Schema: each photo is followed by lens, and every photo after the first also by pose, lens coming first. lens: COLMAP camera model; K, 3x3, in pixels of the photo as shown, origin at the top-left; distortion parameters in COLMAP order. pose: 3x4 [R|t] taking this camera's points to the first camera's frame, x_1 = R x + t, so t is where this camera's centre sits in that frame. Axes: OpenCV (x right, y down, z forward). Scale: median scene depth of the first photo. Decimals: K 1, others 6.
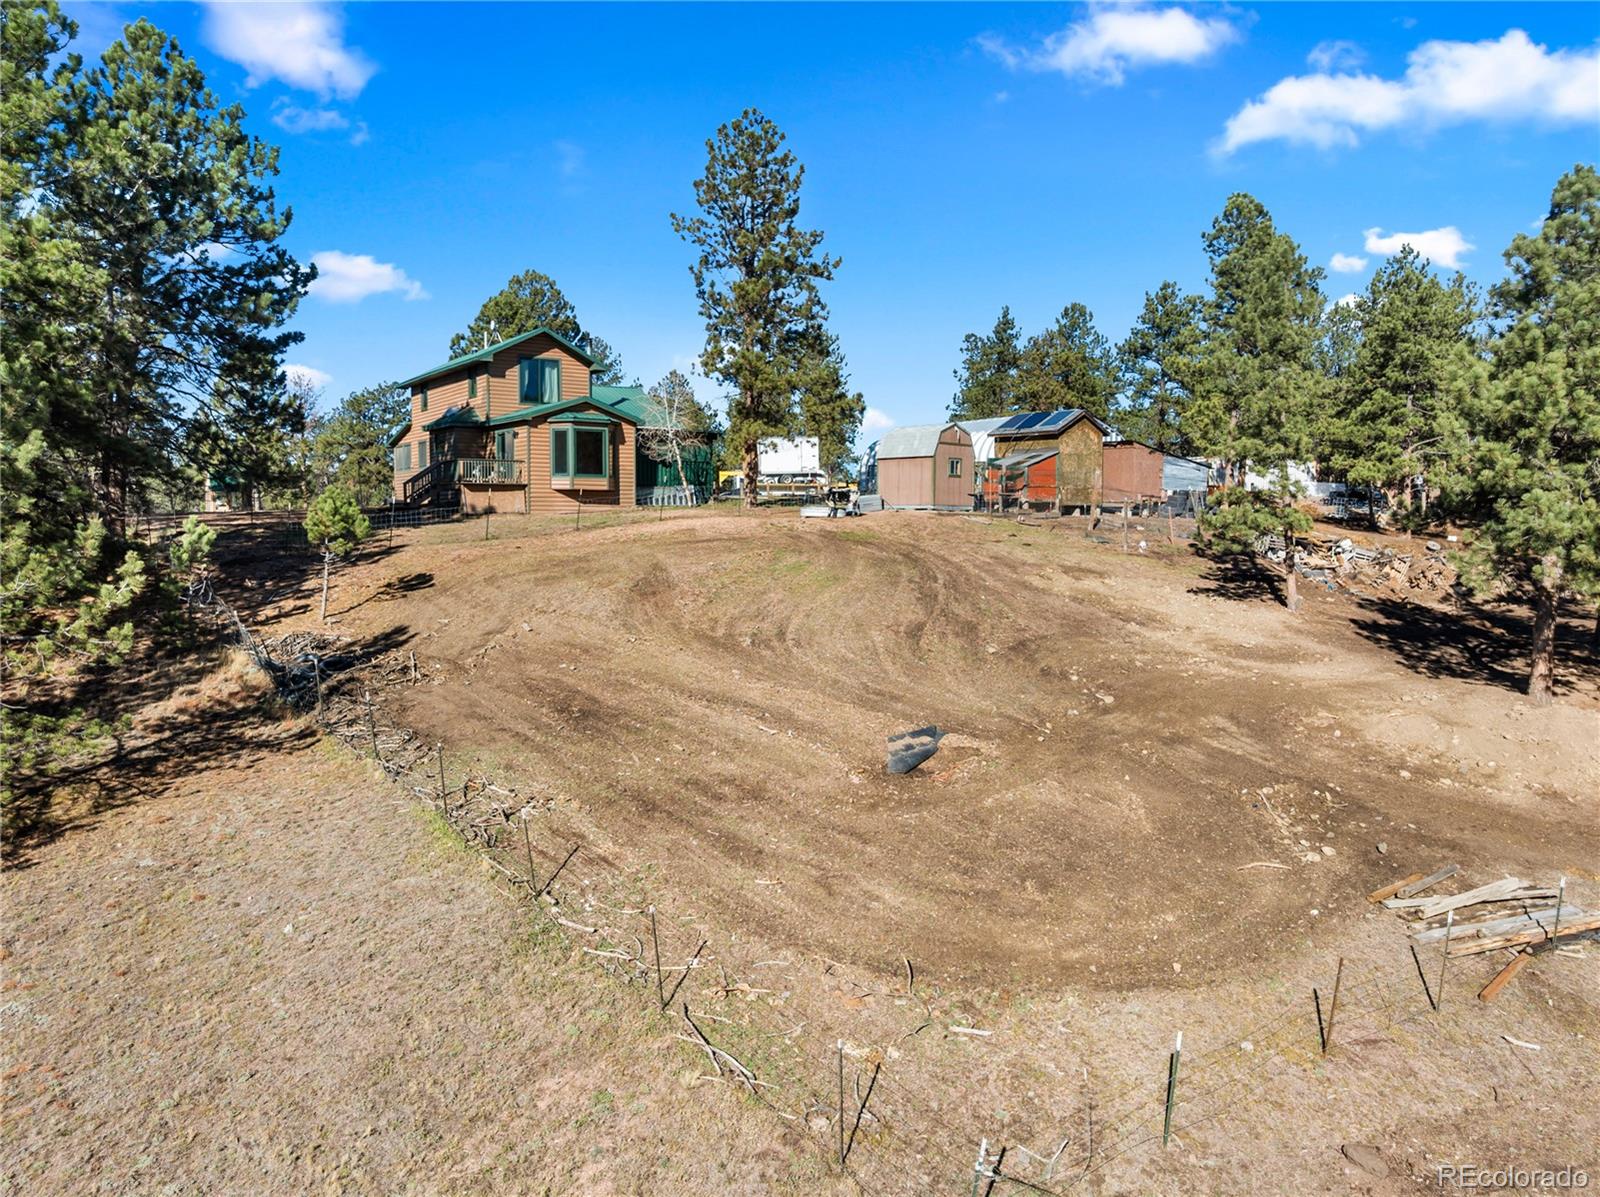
lens RADIAL K [[1114.8, 0, 804.0], [0, 1114.8, 587.5], [0, 0, 1]] dist [-0.039734, 0.003137]
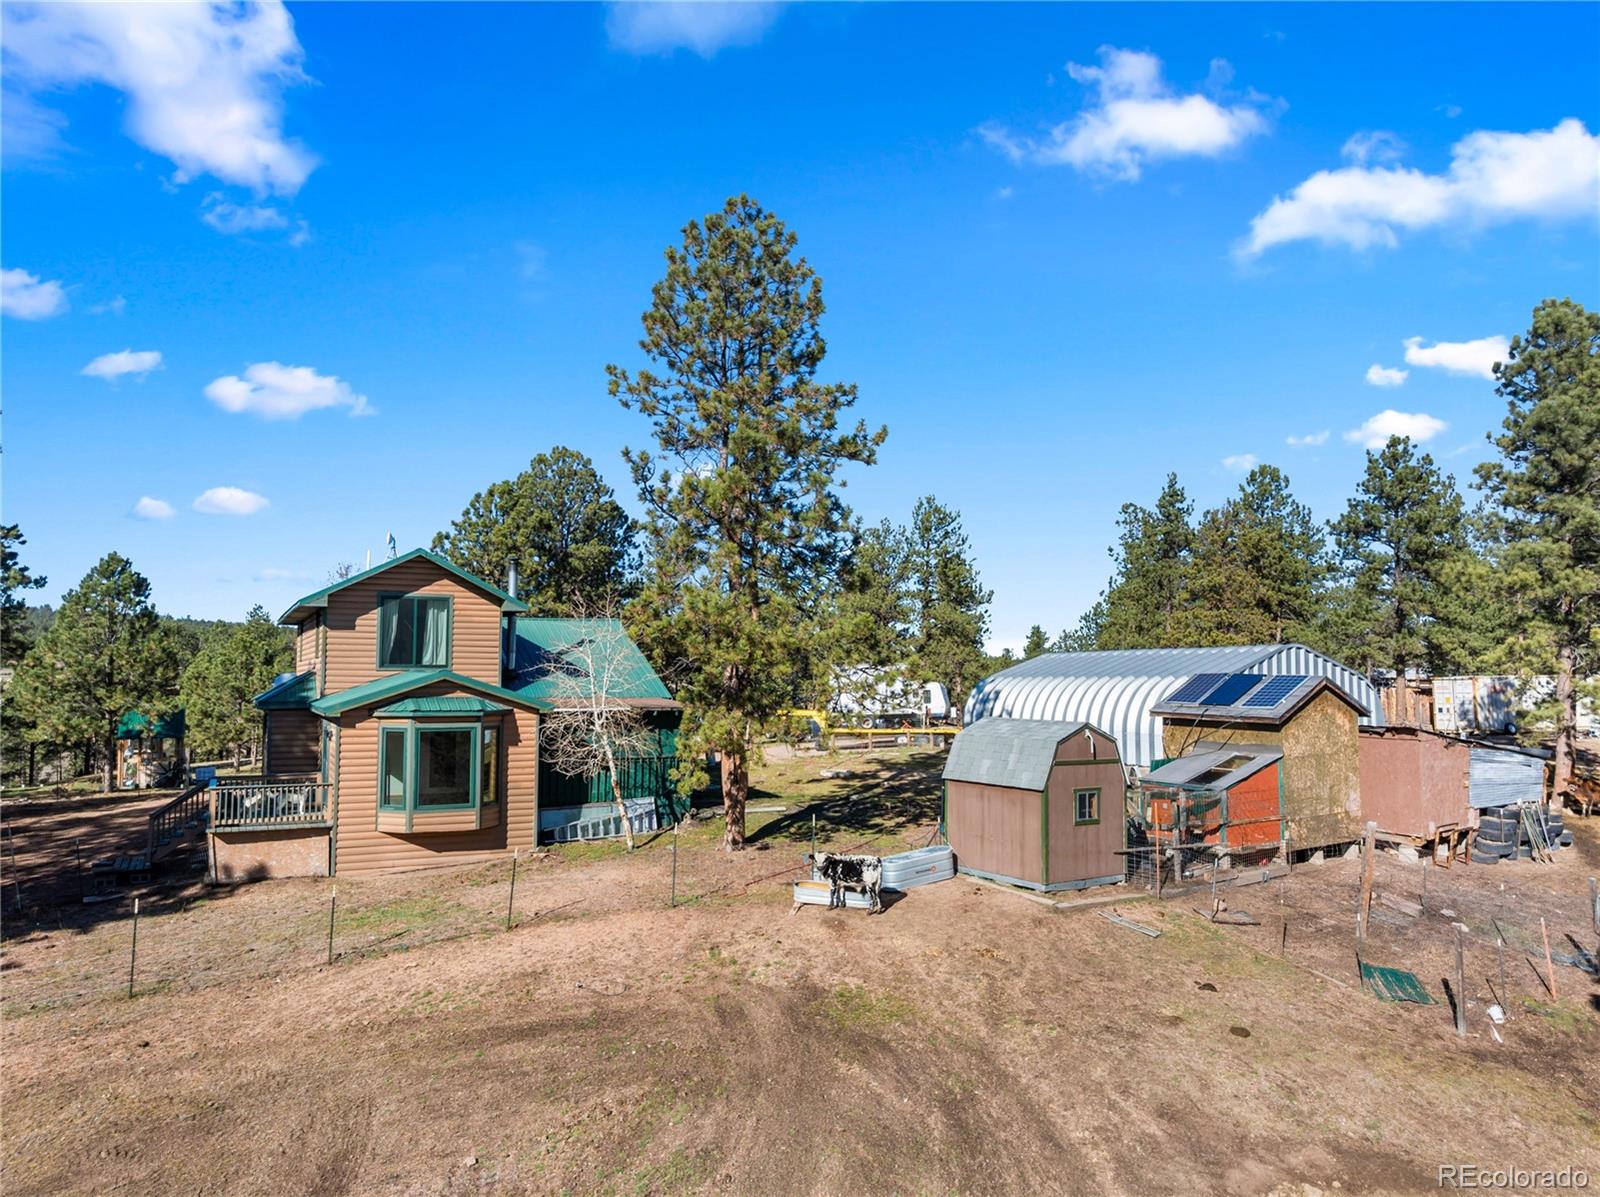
lens RADIAL K [[1114.8, 0, 804.0], [0, 1114.8, 587.5], [0, 0, 1]] dist [-0.039734, 0.003137]
pose [[0.989458, -0.011100, -0.144394, 0.072677], [-0.008706, 0.990696, -0.135814, -0.126411], [0.144558, 0.135639, 0.980156, 0.408398]]
